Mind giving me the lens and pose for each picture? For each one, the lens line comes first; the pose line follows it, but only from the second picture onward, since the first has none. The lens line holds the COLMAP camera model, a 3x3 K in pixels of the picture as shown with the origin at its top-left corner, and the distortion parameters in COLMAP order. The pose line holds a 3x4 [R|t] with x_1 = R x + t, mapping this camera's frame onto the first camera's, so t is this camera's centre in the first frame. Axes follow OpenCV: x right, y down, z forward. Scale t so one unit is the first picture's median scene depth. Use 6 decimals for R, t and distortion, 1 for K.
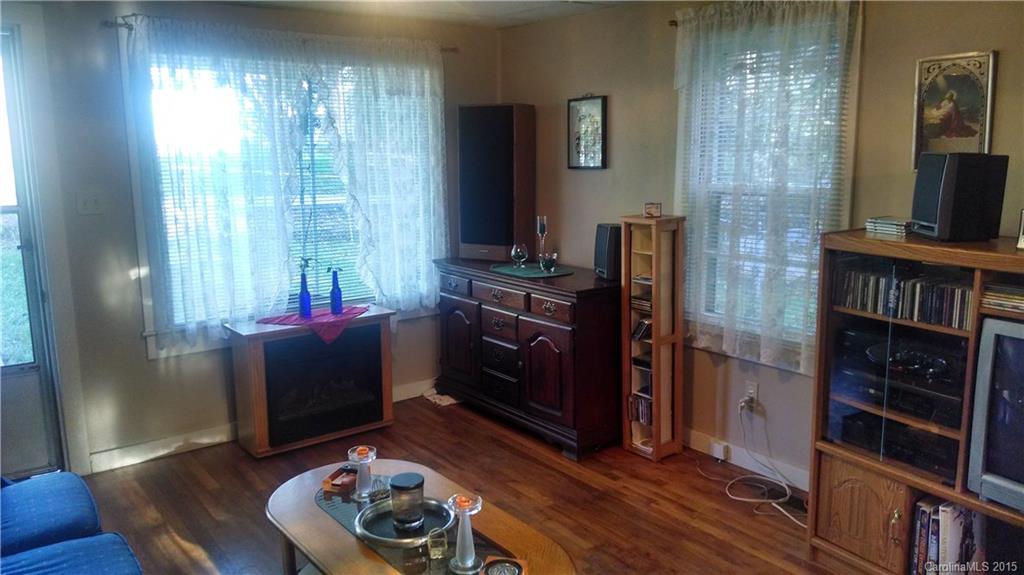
lens RADIAL K [[797.1, 0, 512.0], [0, 797.1, 287.5], [0, 0, 1]] dist [0.055331, -0.003435]
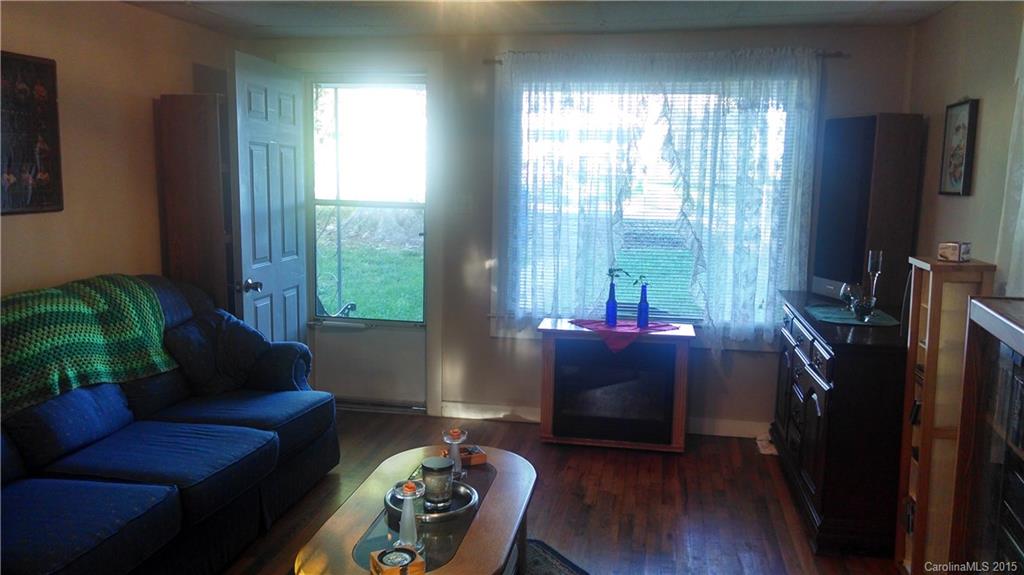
lens RADIAL K [[807.7, 0, 512.4], [0, 807.7, 281.7], [0, 0, 1]] dist [0.059176, 0.002590]
pose [[0.673469, 0.123146, -0.728886, 0.409740], [-0.152190, 0.988001, 0.026304, -0.025849], [0.723379, 0.093214, 0.684130, 0.179341]]
